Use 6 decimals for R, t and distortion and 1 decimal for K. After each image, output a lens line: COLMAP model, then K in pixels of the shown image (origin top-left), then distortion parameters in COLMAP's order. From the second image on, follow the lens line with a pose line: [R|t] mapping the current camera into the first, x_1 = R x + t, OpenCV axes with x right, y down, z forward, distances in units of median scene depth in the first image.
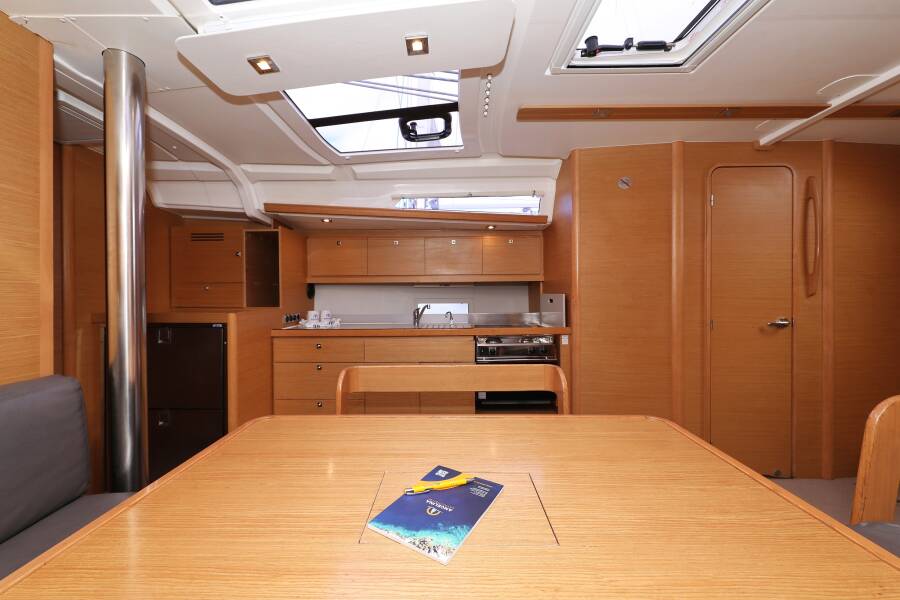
lens RADIAL K [[319.6, 0, 455.6], [0, 319.6, 294.3], [0, 0, 1]] dist [-0.014321, -0.000077]
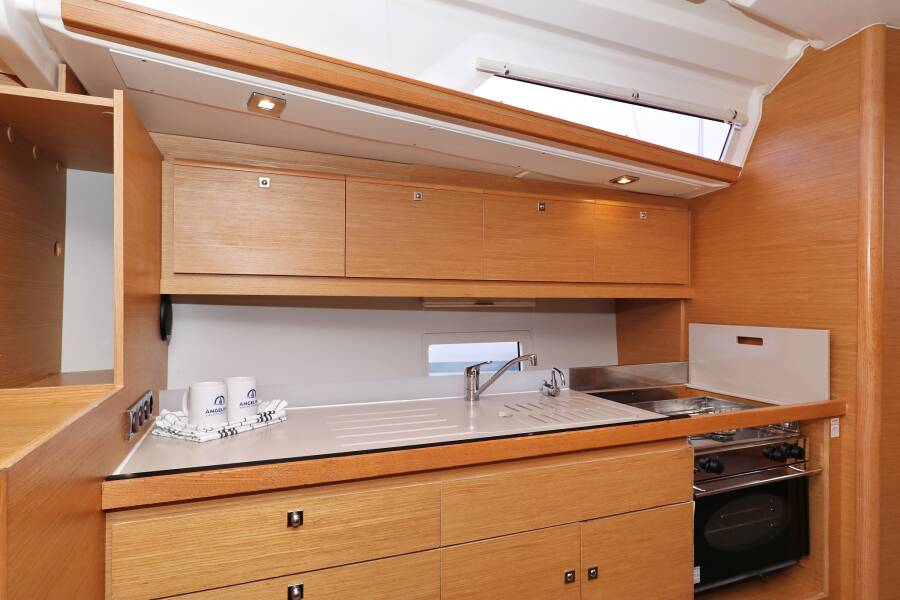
lens RADIAL K [[484.0, 0, 453.8], [0, 484.0, 302.5], [0, 0, 1]] dist [0.000277, -0.002287]
pose [[0.936430, 0.013074, 0.350610, -0.425014], [-0.009272, 0.999879, -0.012521, -0.027409], [-0.350731, 0.008474, 0.936438, 0.505320]]
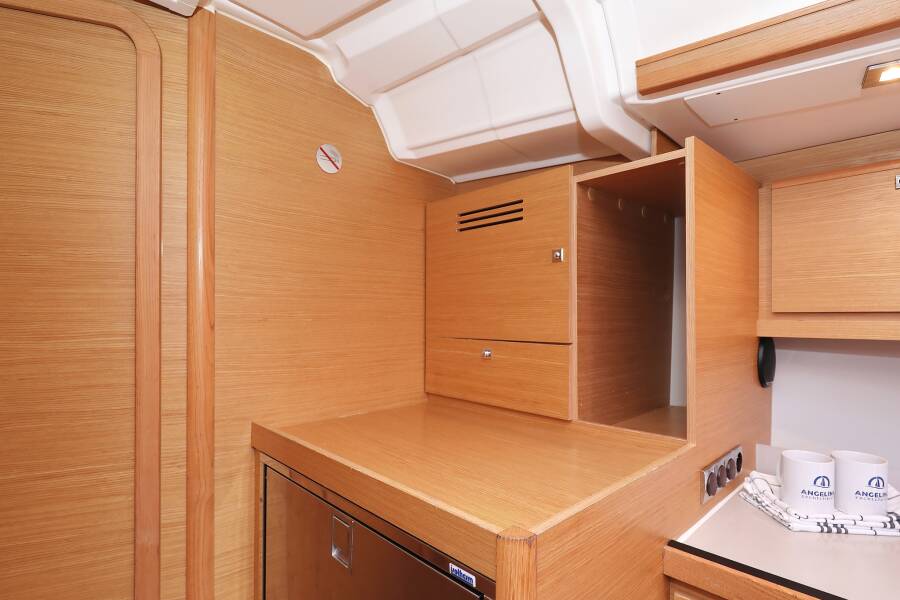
lens RADIAL K [[474.9, 0, 448.2], [0, 474.9, 312.8], [0, 0, 1]] dist [-0.001842, -0.001245]
pose [[0.663212, 0.006914, -0.748400, -0.388054], [-0.012093, 0.999926, -0.001479, -0.063727], [0.748334, 0.010031, 0.663246, 0.584169]]
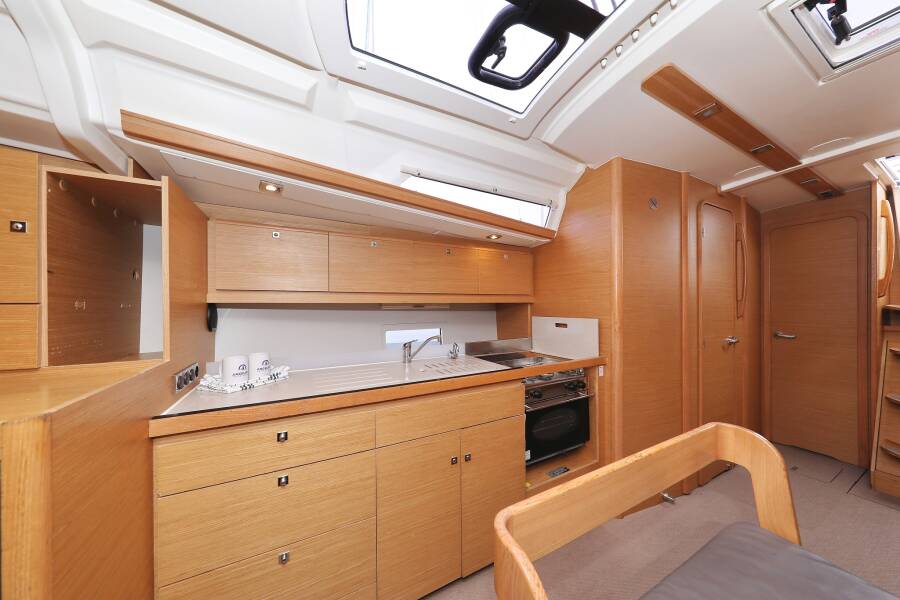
lens RADIAL K [[280.6, 0, 449.4], [0, 280.6, 305.6], [0, 0, 1]] dist [-0.004573, -0.000325]
pose [[0.893608, 0.004721, 0.448824, -0.372178], [0.002298, 0.999883, -0.015092, -0.026775], [-0.448843, 0.014517, 0.893493, 0.475545]]
